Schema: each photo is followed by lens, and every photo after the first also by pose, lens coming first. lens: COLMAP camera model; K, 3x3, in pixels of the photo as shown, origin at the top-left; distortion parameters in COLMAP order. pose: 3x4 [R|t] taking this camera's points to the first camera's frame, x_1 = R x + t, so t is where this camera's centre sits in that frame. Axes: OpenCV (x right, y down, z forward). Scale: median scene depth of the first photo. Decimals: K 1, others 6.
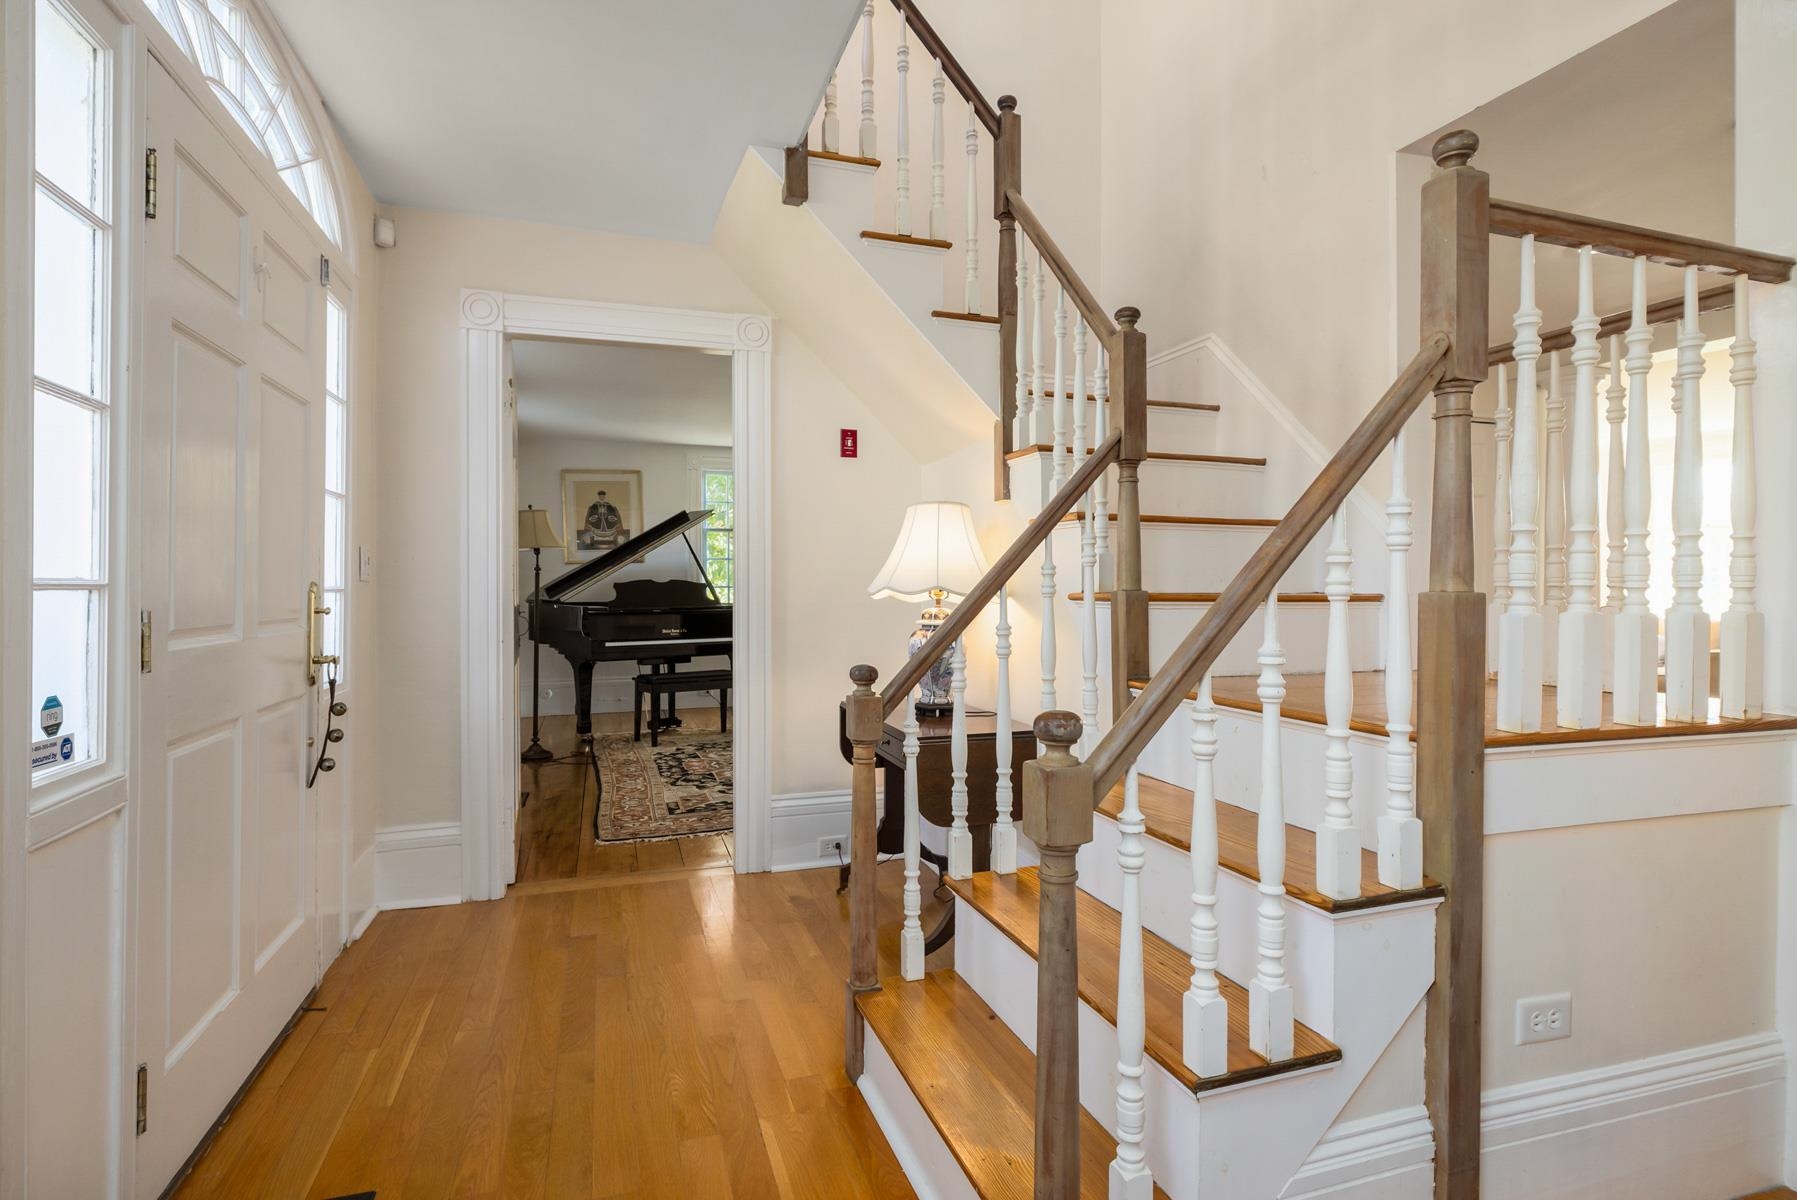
lens RADIAL K [[893.7, 0, 894.5], [0, 893.7, 590.7], [0, 0, 1]] dist [0.002248, 0.000049]
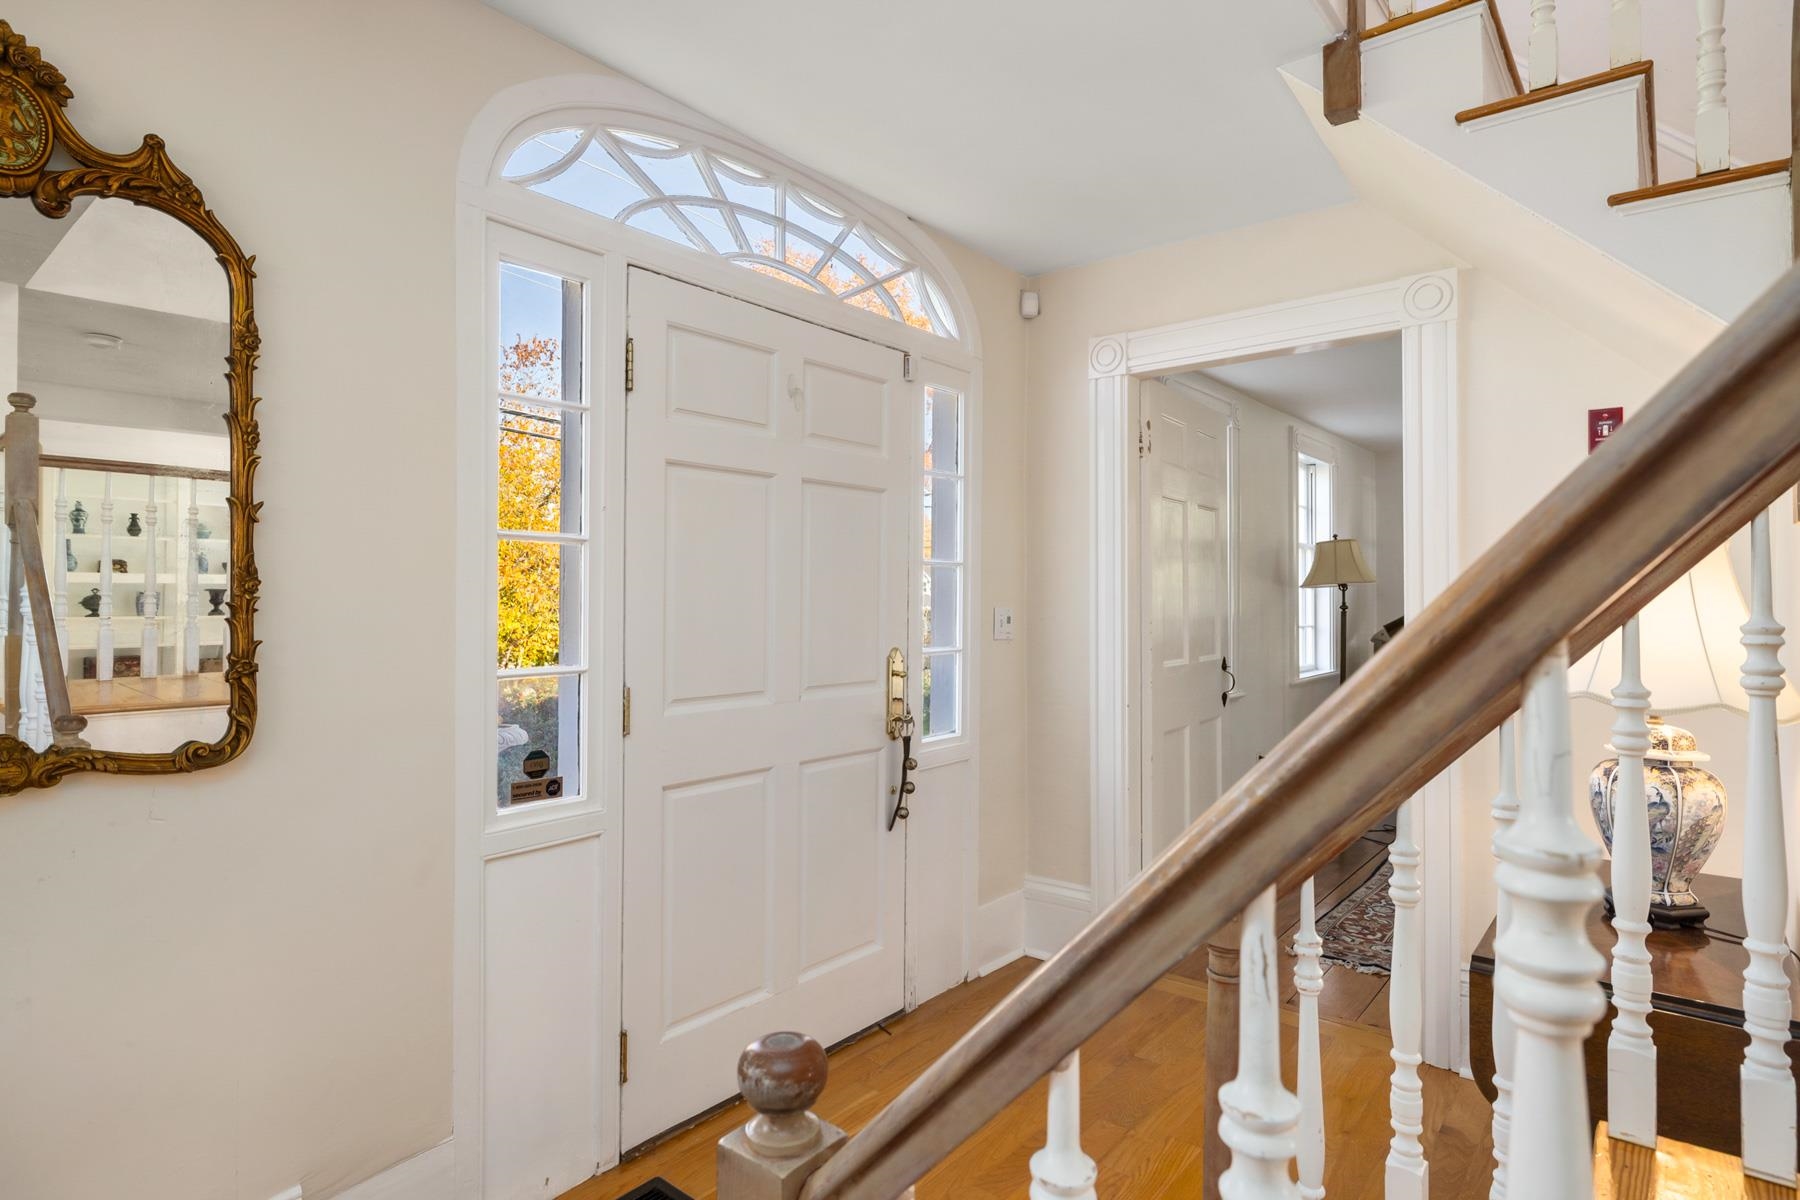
lens RADIAL K [[934.4, 0, 895.4], [0, 934.4, 593.5], [0, 0, 1]] dist [-0.007078, 0.002610]
pose [[0.544111, -0.007188, -0.838982, 0.304442], [-0.005553, 0.999911, -0.012168, -0.057694], [0.838995, 0.011279, 0.544022, 0.329100]]
